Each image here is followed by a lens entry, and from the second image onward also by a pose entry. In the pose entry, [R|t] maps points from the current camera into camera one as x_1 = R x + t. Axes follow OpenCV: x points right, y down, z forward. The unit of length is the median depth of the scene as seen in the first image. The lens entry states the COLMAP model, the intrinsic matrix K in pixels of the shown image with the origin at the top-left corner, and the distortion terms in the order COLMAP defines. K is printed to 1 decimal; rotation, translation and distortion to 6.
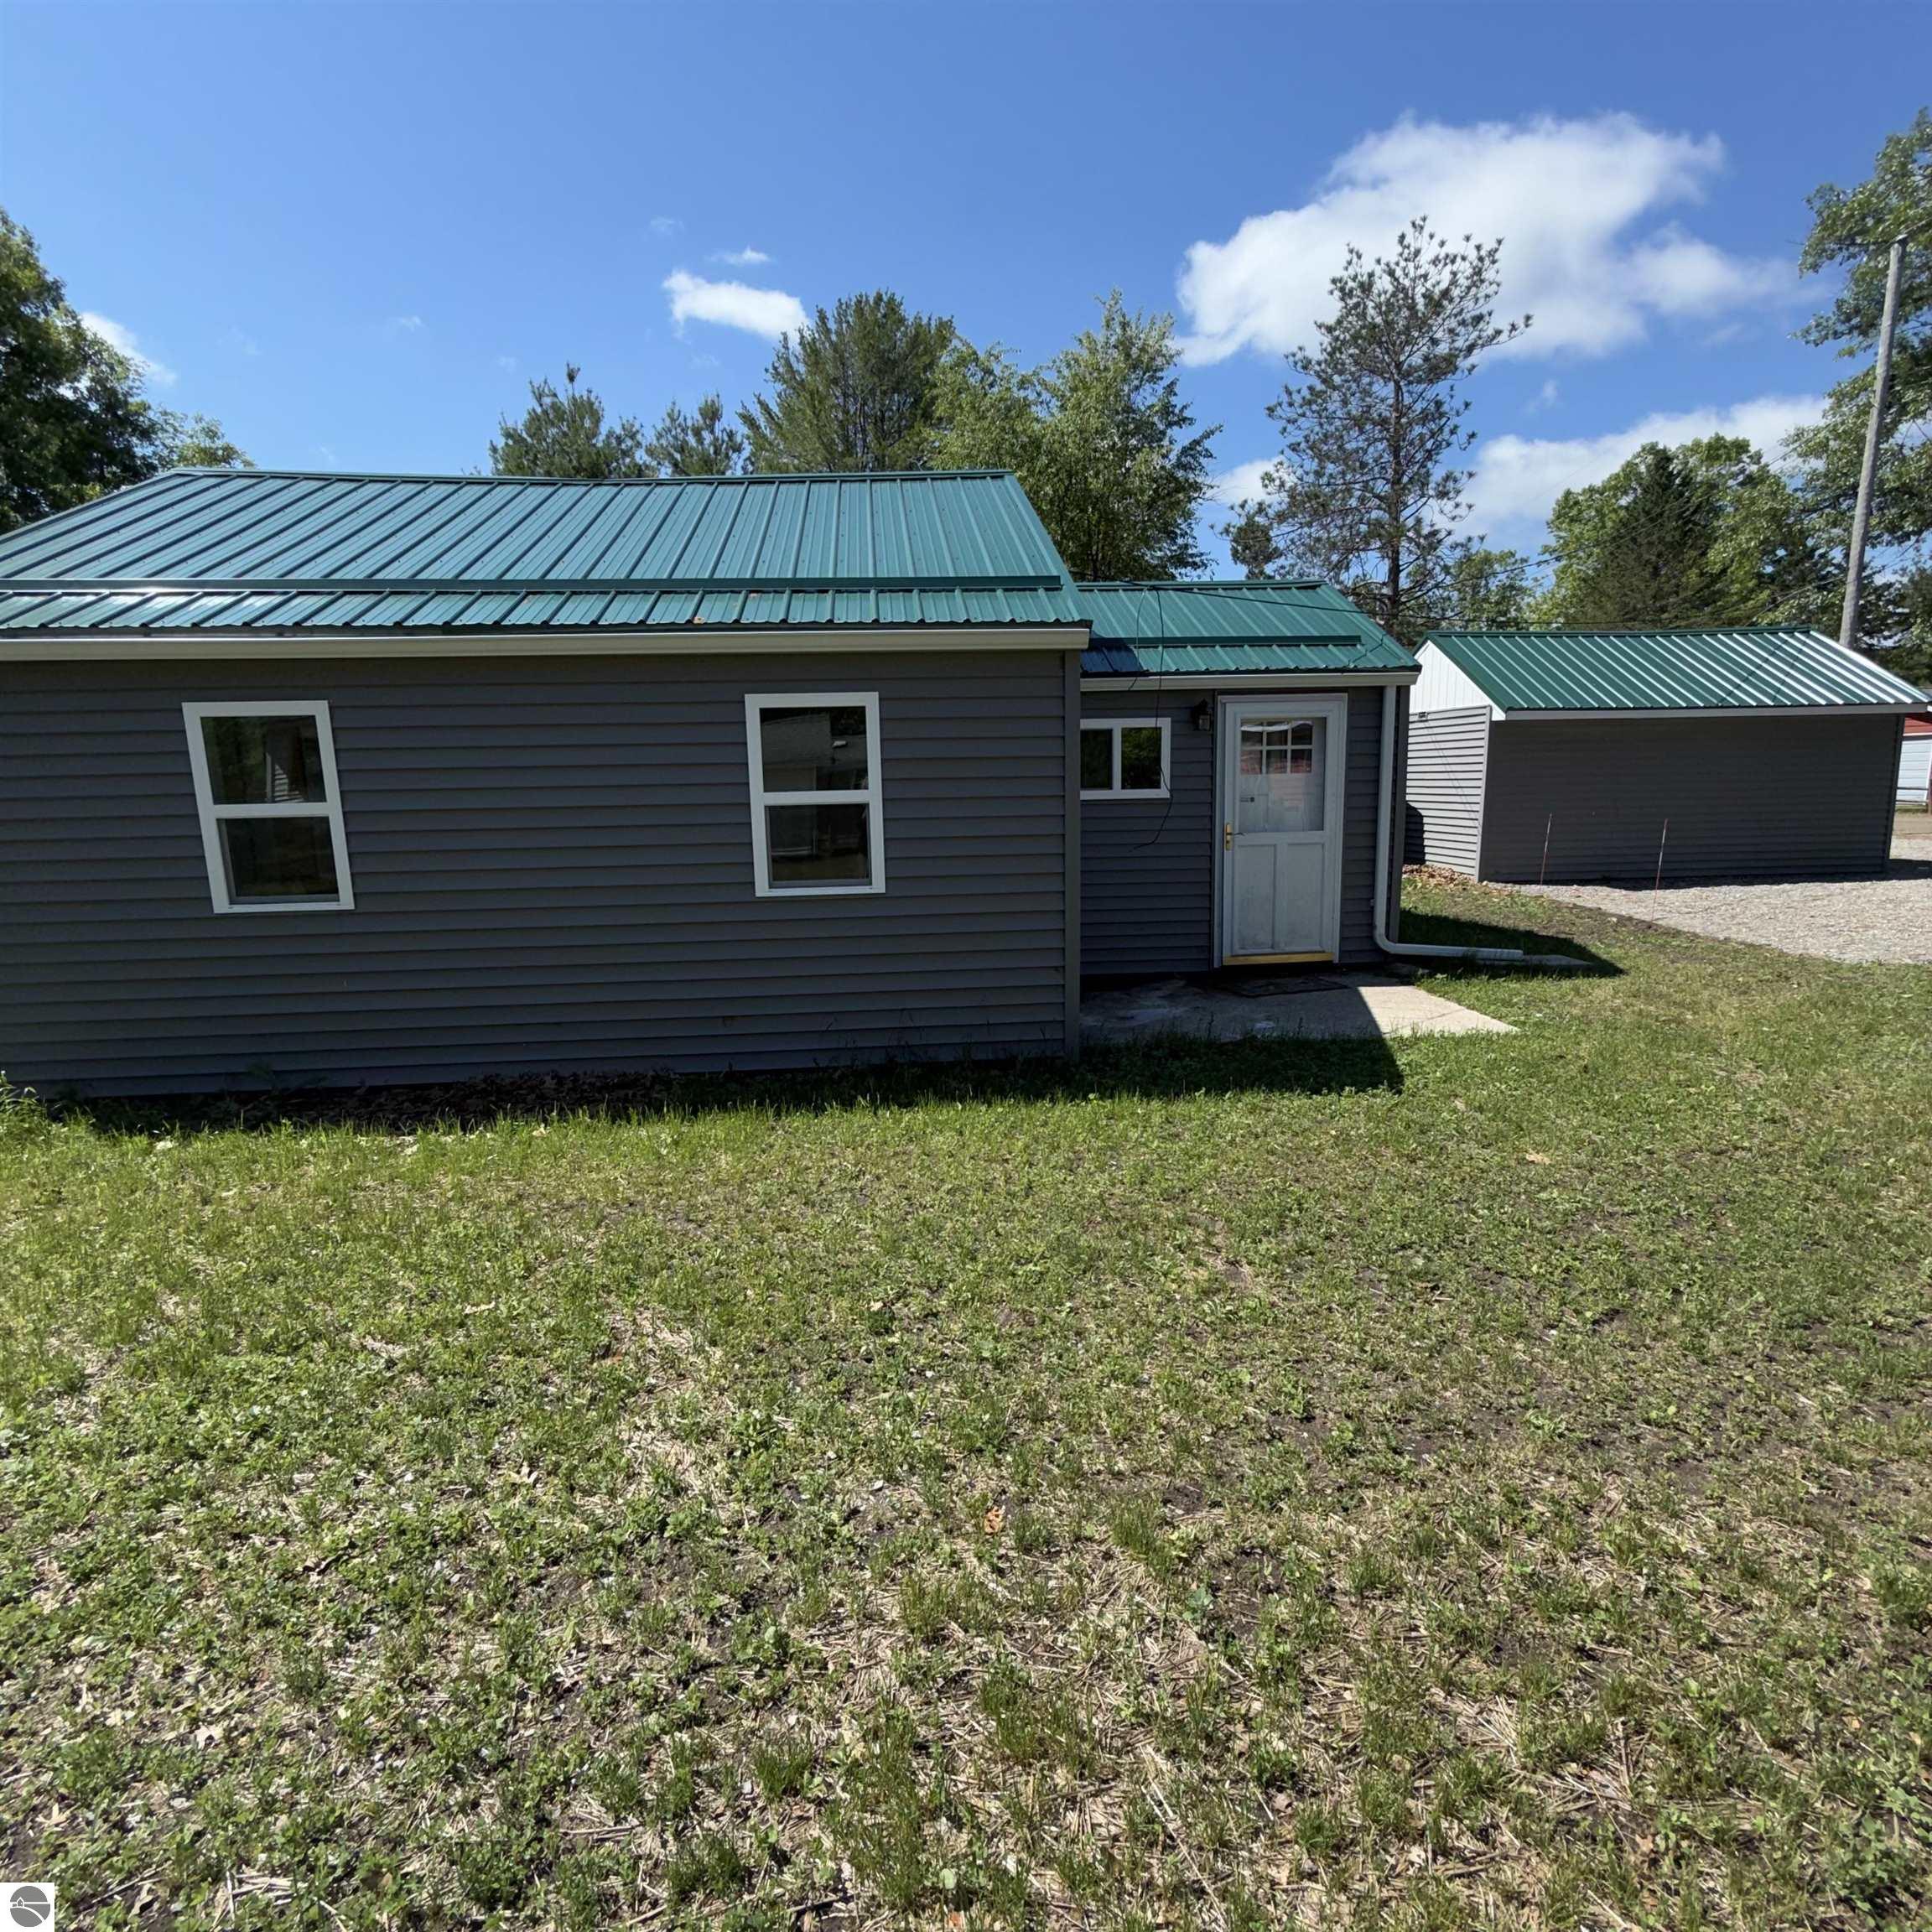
lens RADIAL K [[1029.1, 0, 964.8], [0, 1029.1, 958.6], [0, 0, 1]] dist [-0.001022, 0.001096]
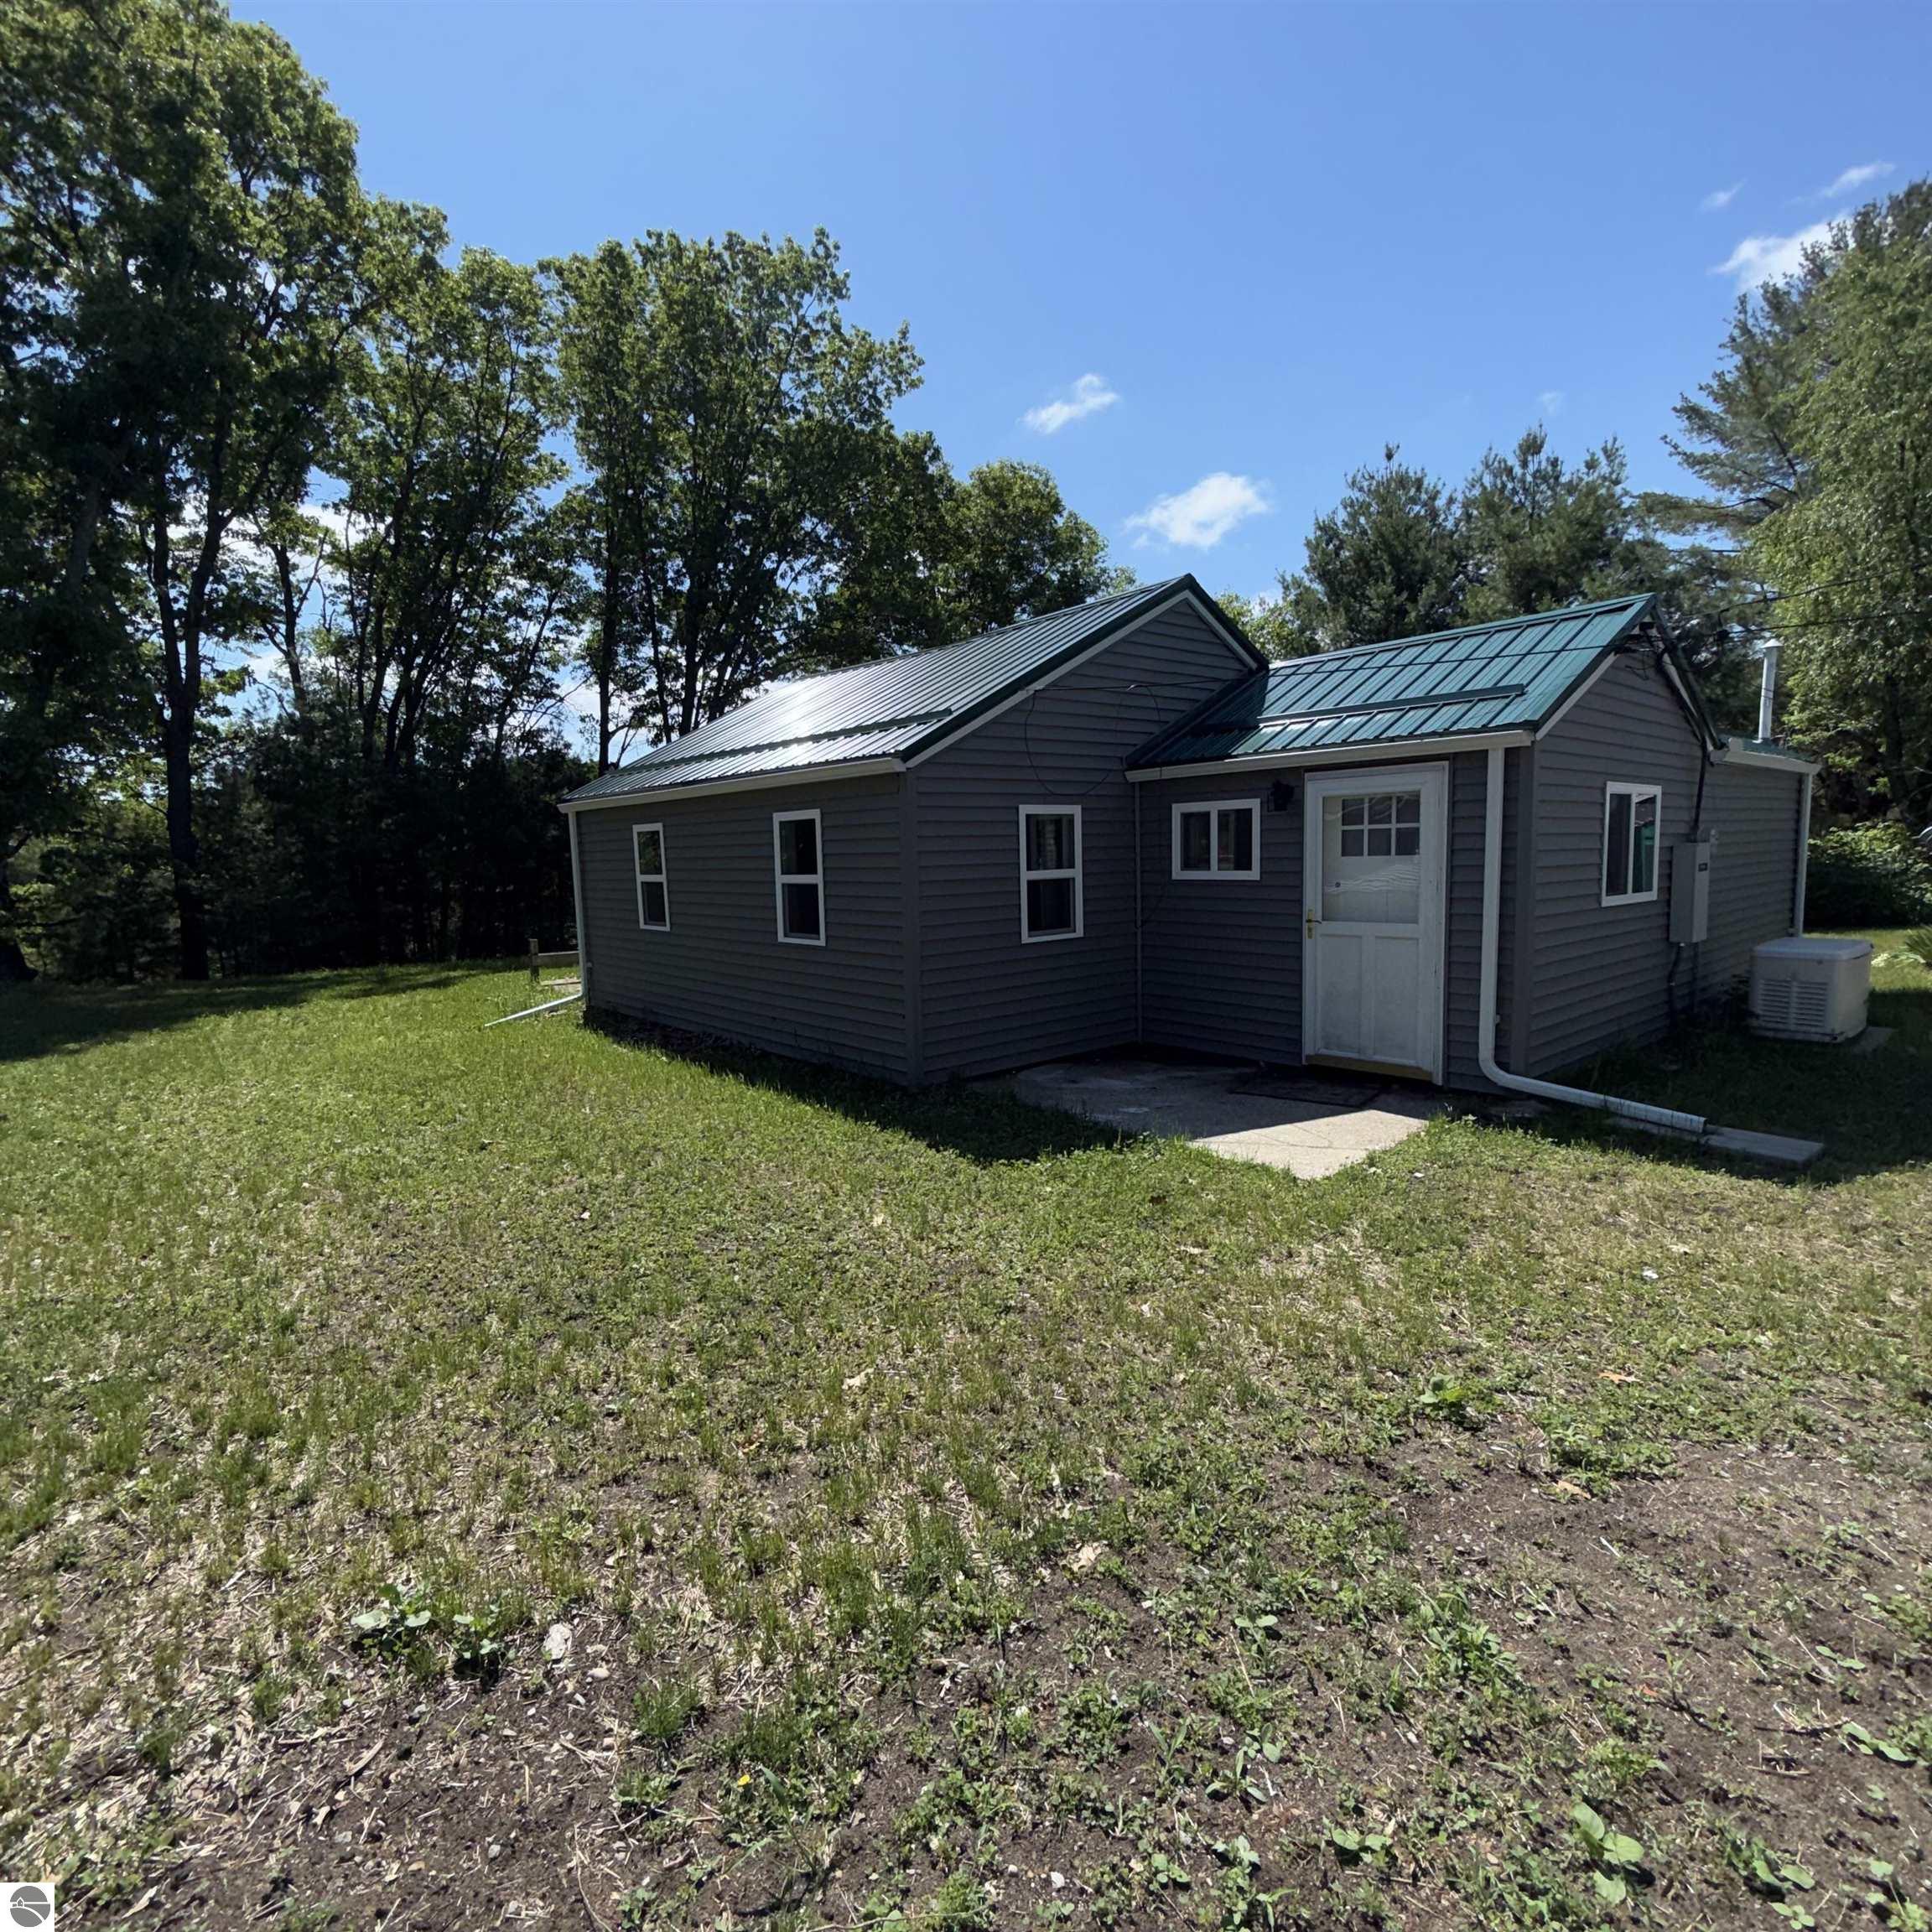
lens RADIAL K [[1029.1, 0, 958.1], [0, 1029.1, 971.0], [0, 0, 1]] dist [-0.001022, 0.001096]
pose [[0.690425, 0.075451, -0.719459, 0.717572], [-0.109184, 0.994021, -0.000533, -0.036319], [0.715117, 0.078922, 0.694535, 0.116578]]
